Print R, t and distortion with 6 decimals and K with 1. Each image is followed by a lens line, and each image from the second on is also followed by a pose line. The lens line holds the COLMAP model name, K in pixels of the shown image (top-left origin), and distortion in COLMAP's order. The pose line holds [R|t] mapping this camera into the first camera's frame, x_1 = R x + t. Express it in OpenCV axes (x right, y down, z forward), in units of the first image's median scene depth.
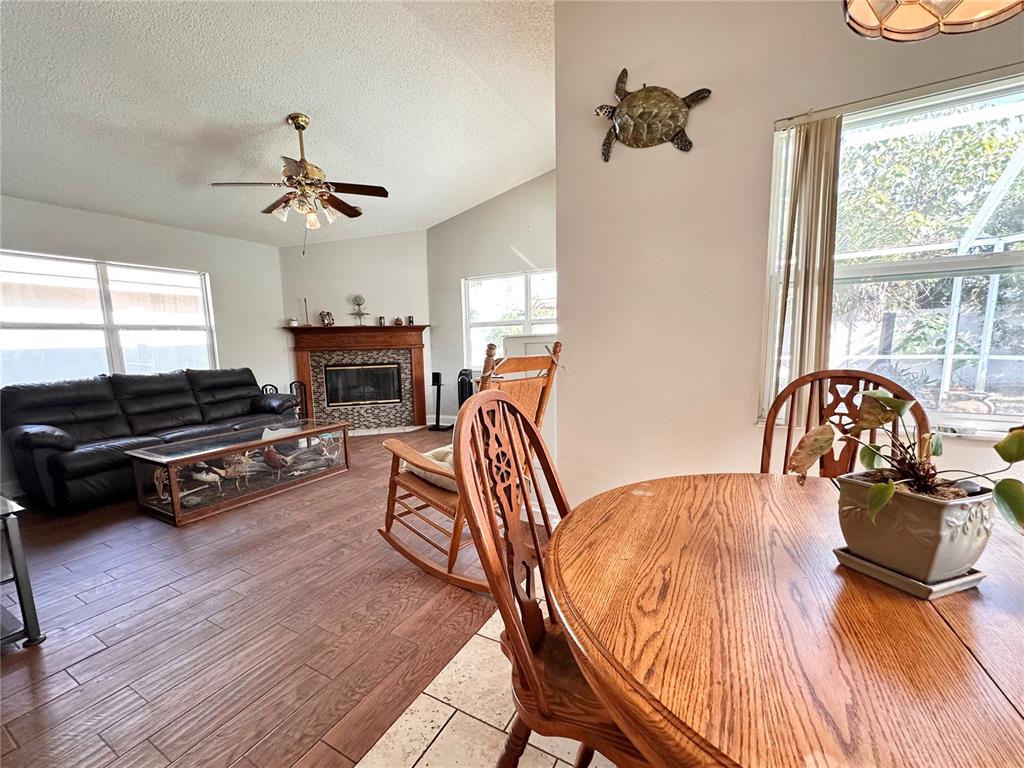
lens RADIAL K [[415.8, 0, 510.0], [0, 415.8, 398.9], [0, 0, 1]] dist [0.000191, 0.000127]
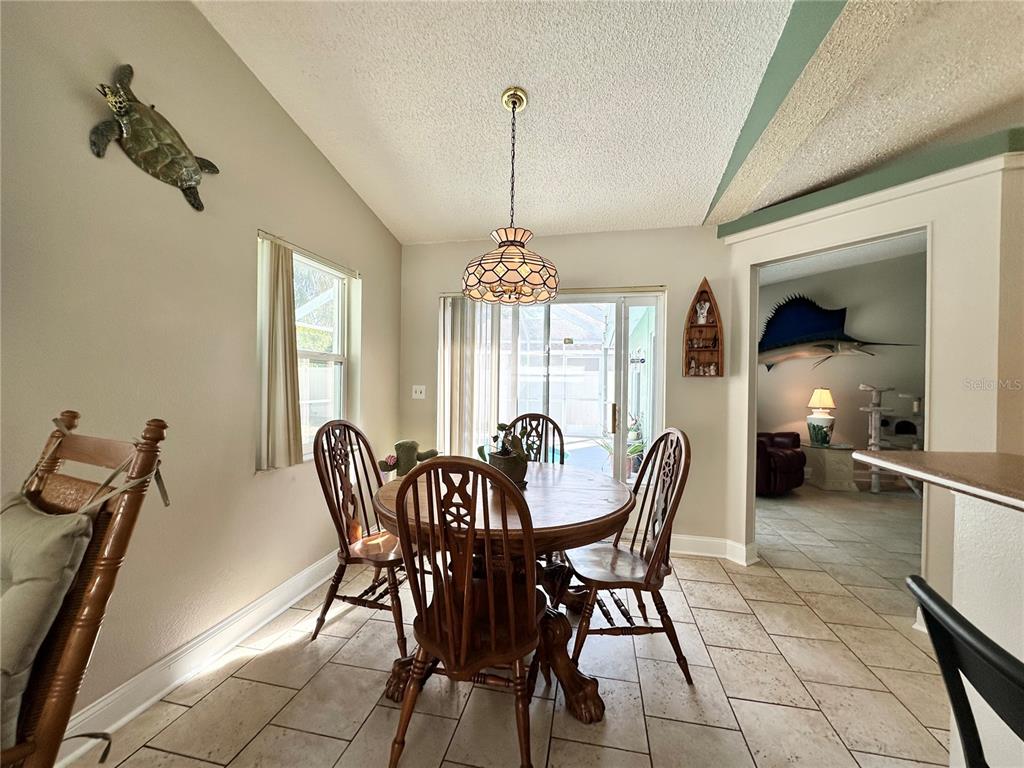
lens RADIAL K [[409.3, 0, 512.7], [0, 409.3, 382.8], [0, 0, 1]] dist [-0.005164, 0.000176]
pose [[-0.299281, 0.010021, 0.954112, -0.670584], [0.116560, 0.992840, 0.026134, -0.143653], [-0.947019, 0.119033, -0.298306, 0.636193]]
